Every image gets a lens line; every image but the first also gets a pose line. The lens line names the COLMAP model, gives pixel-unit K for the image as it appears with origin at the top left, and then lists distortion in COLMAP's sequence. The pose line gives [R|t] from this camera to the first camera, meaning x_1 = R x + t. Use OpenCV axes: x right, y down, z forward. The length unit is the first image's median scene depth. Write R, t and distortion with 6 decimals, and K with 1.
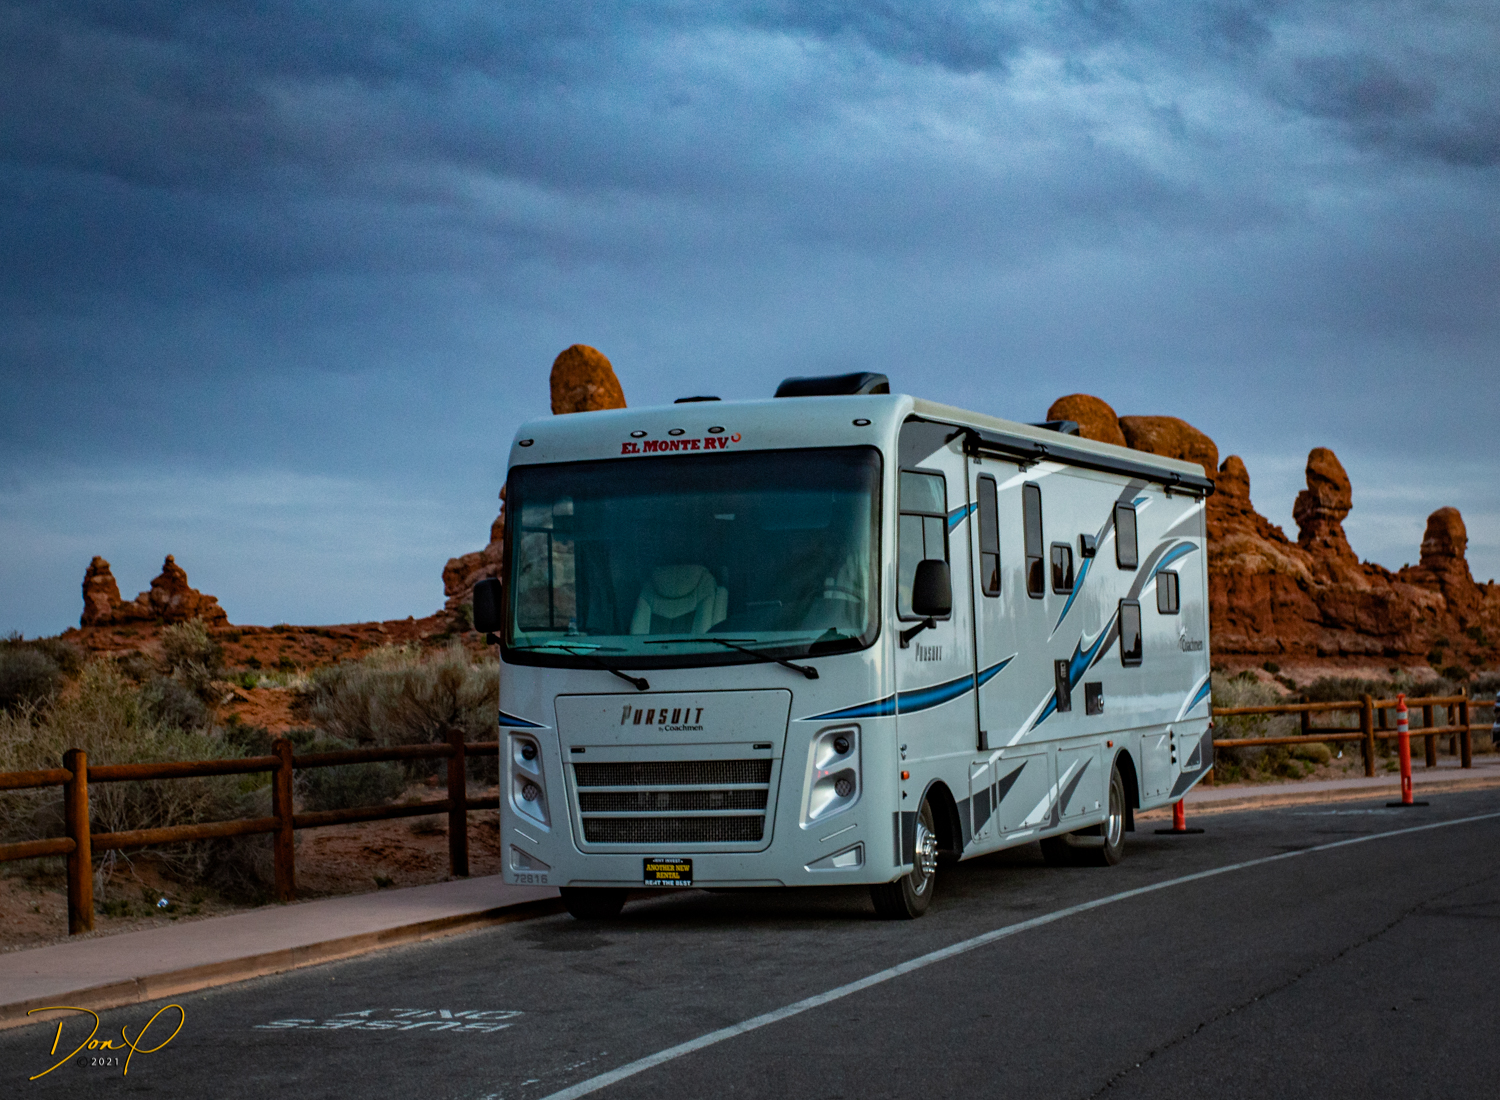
lens RADIAL K [[3032.8, 0, 758.2], [0, 3032.8, 554.9], [0, 0, 1]] dist [0.007696, 0.000000]
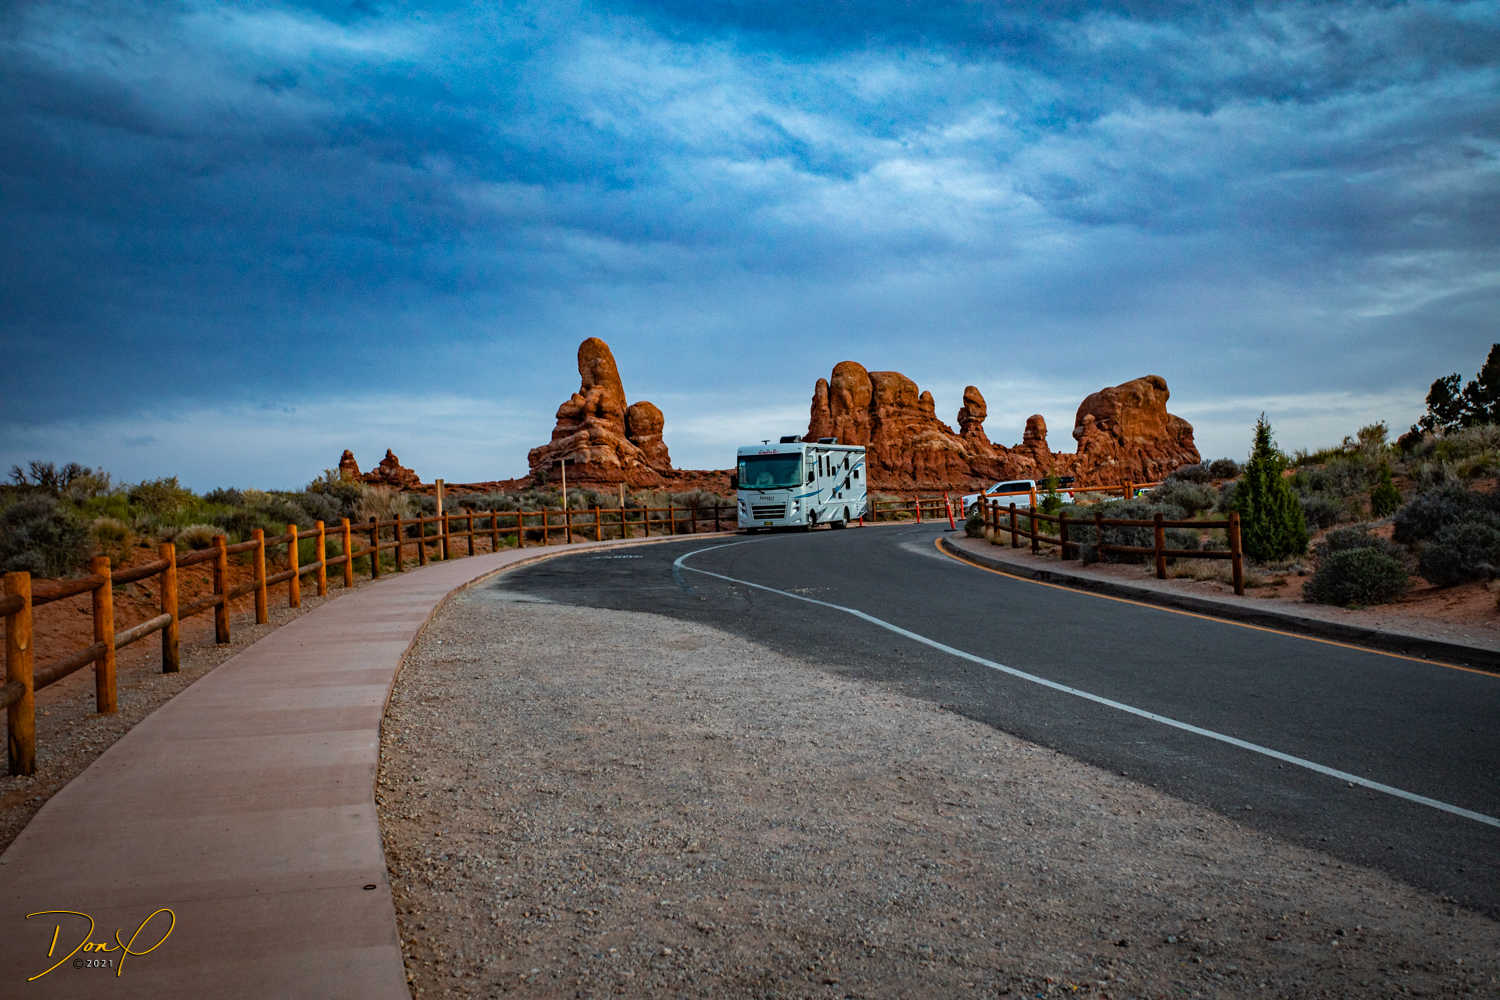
lens RADIAL K [[1687.5, 0, 752.0], [0, 1687.5, 496.8], [0, 0, 1]] dist [0.020019, 0.000000]
pose [[0.998811, -0.015271, 0.046298, -0.161599], [0.013705, 0.999329, 0.033954, -0.047381], [-0.046786, -0.033279, 0.998350, -1.746685]]
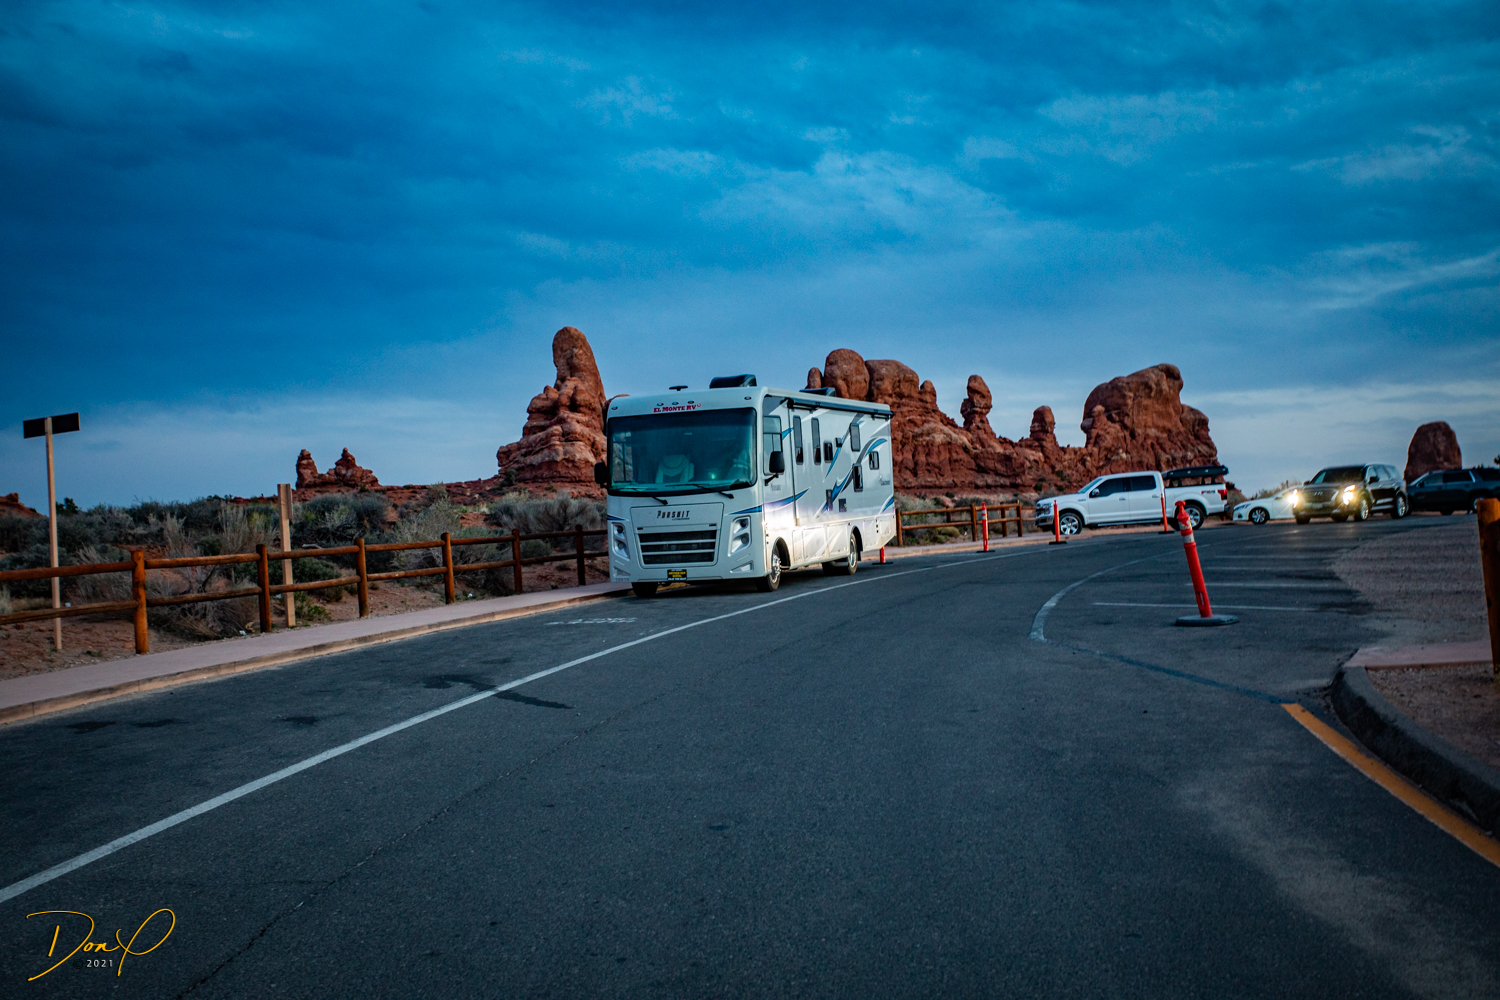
lens RADIAL K [[1687.5, 0, 742.1], [0, 1687.5, 493.7], [0, 0, 1]] dist [0.020019, 0.000000]
pose [[0.998765, -0.024012, 0.043489, -0.026309], [0.022585, 0.999200, 0.033012, -0.007755], [-0.044247, -0.031989, 0.998508, -0.323460]]
